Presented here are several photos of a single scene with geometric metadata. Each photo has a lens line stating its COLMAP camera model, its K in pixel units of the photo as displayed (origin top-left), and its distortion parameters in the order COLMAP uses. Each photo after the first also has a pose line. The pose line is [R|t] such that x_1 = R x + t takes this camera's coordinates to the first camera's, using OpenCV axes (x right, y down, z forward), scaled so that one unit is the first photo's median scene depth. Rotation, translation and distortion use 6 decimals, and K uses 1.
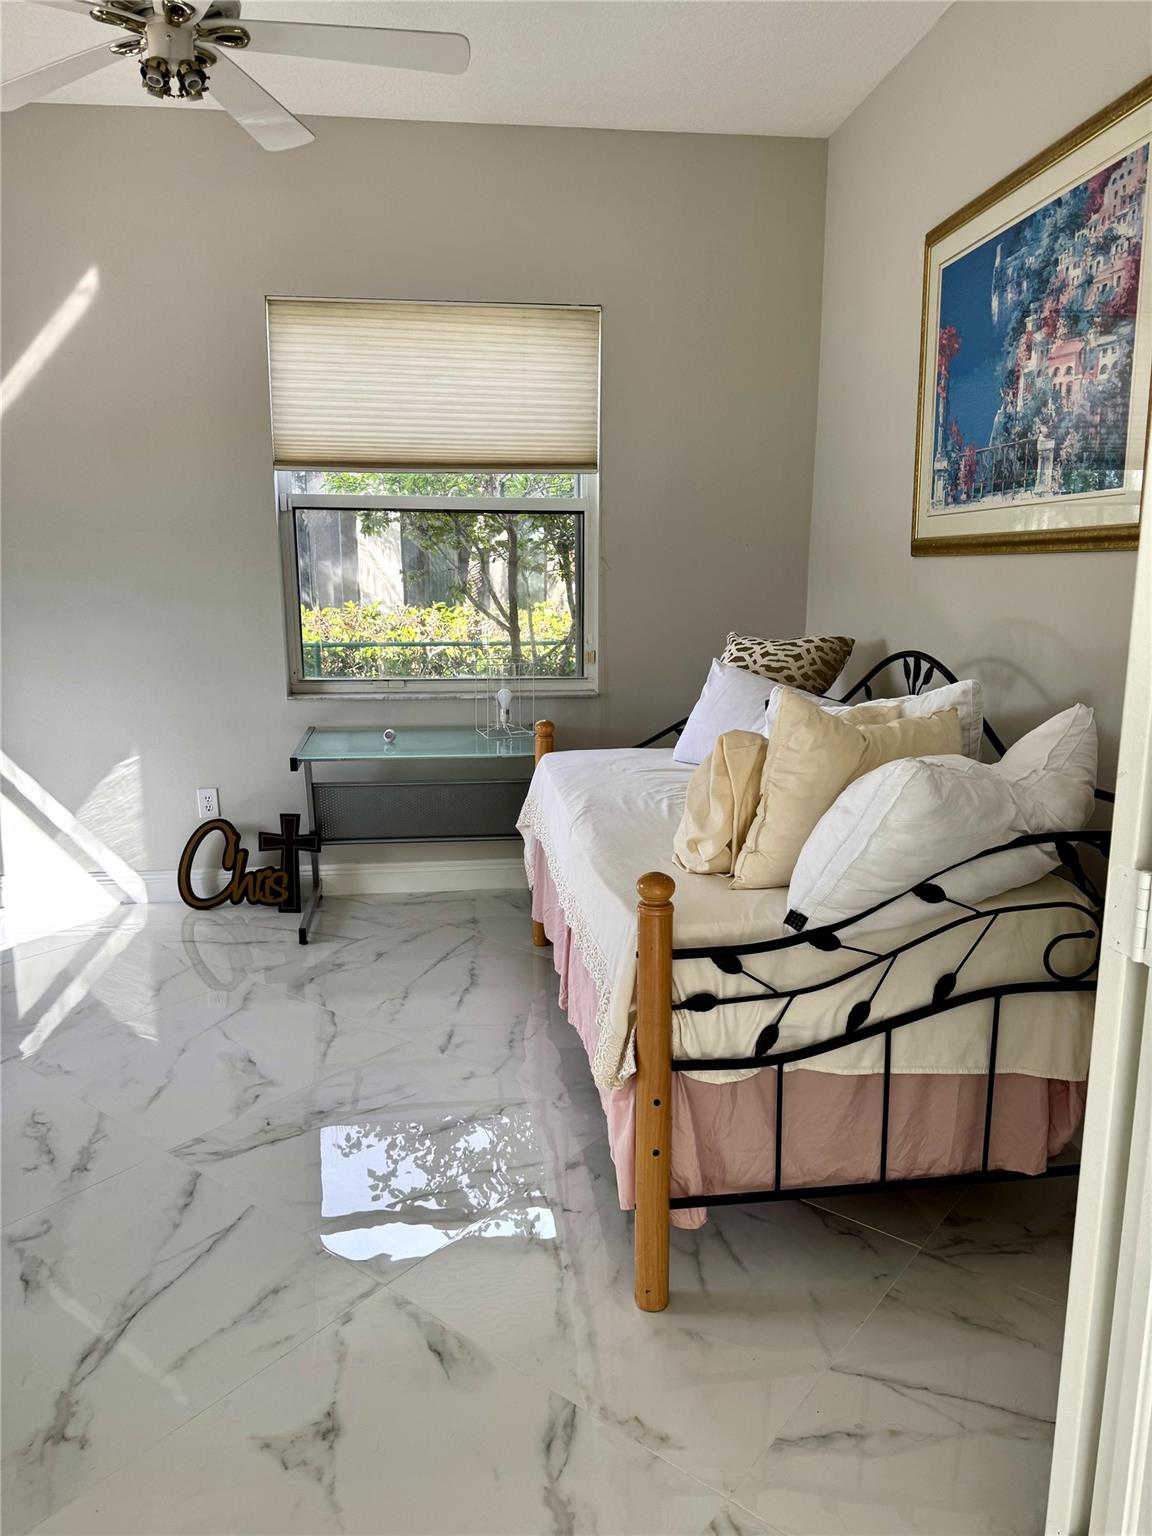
lens RADIAL K [[1086.5, 0, 581.4], [0, 1086.5, 762.4], [0, 0, 1]] dist [0.055012, -0.102927]
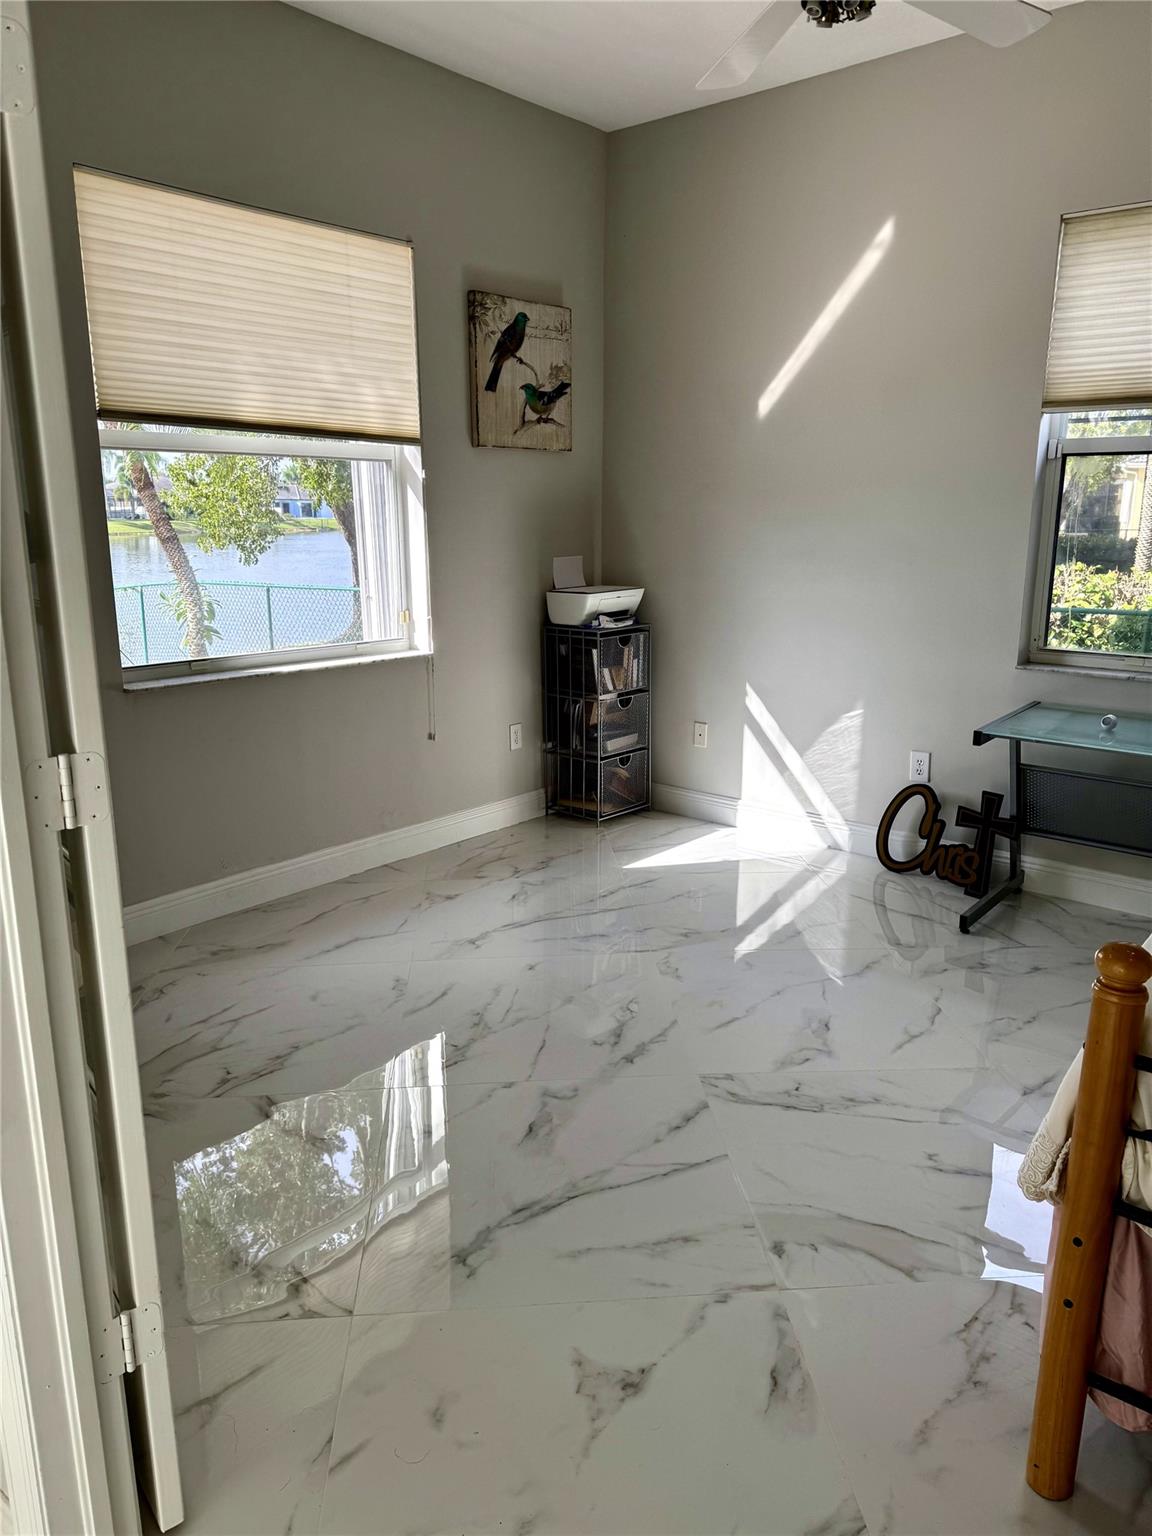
lens RADIAL K [[1086.5, 0, 582.3], [0, 1086.5, 771.4], [0, 0, 1]] dist [0.055012, -0.102927]
pose [[0.663938, 0.170233, -0.728153, 0.169830], [-0.138262, 0.984900, 0.104188, -0.018577], [0.734894, 0.031502, 0.677450, 0.121593]]
